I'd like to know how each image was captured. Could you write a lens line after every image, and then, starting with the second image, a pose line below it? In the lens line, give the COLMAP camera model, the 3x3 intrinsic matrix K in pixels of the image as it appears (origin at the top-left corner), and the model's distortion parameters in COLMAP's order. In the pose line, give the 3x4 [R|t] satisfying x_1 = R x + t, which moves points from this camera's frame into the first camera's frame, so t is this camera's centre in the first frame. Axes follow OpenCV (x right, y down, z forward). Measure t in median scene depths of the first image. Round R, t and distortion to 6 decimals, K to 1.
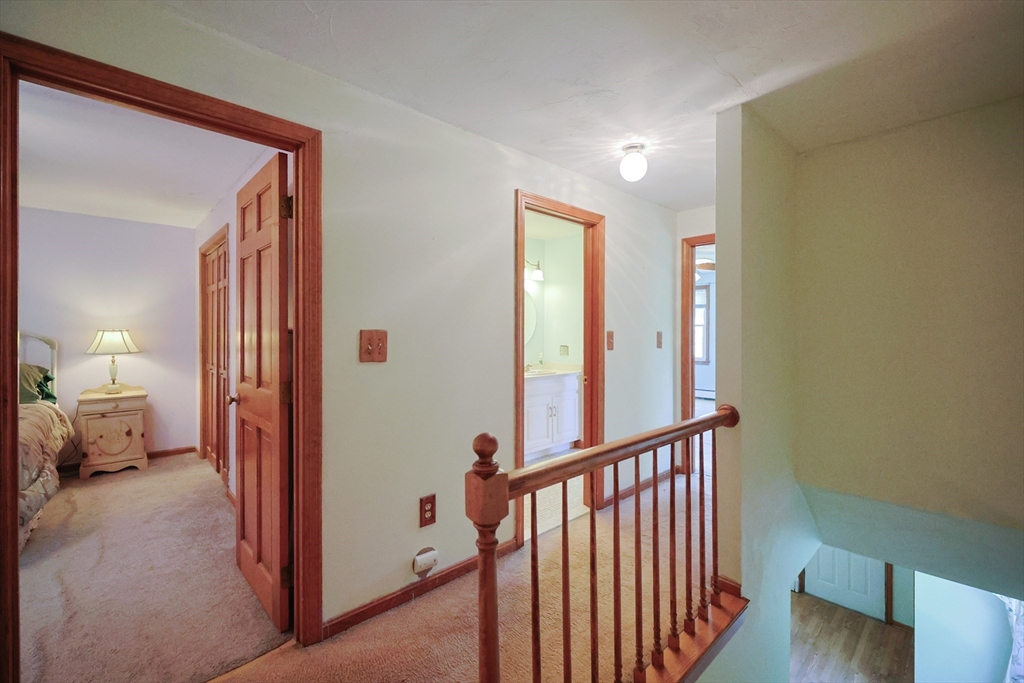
lens RADIAL K [[430.7, 0, 503.6], [0, 430.7, 336.7], [0, 0, 1]] dist [-0.000010, 0.000038]
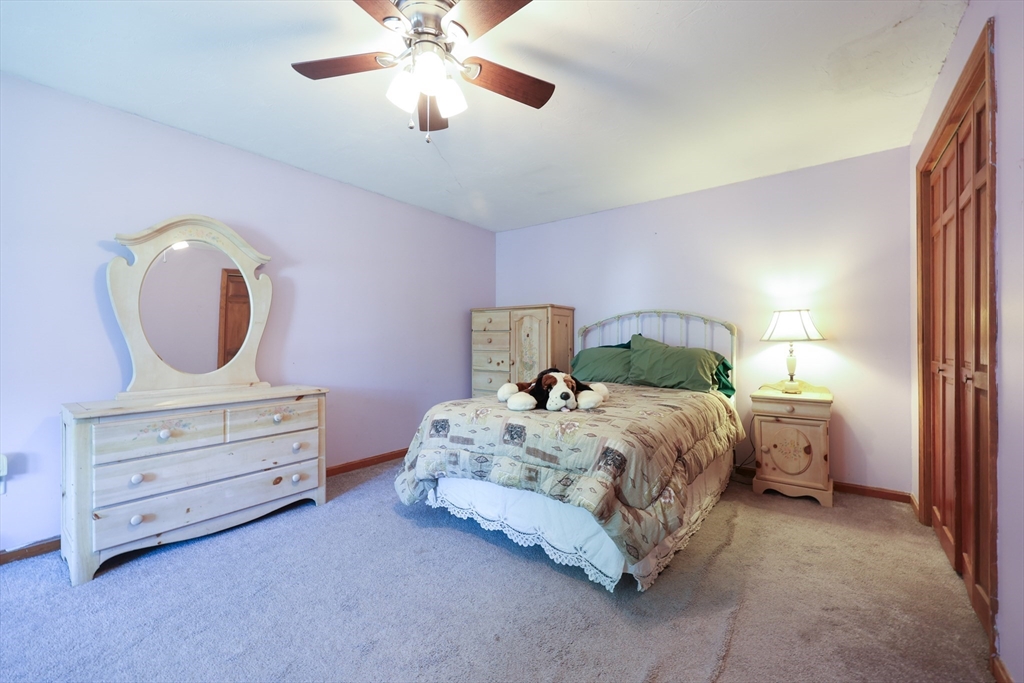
lens RADIAL K [[430.7, 0, 503.6], [0, 430.7, 336.7], [0, 0, 1]] dist [-0.000010, 0.000038]
pose [[0.187185, -0.006096, -0.982306, -0.256990], [-0.005708, 0.999957, -0.007293, 0.041759], [0.982308, 0.006972, 0.187142, 0.367748]]
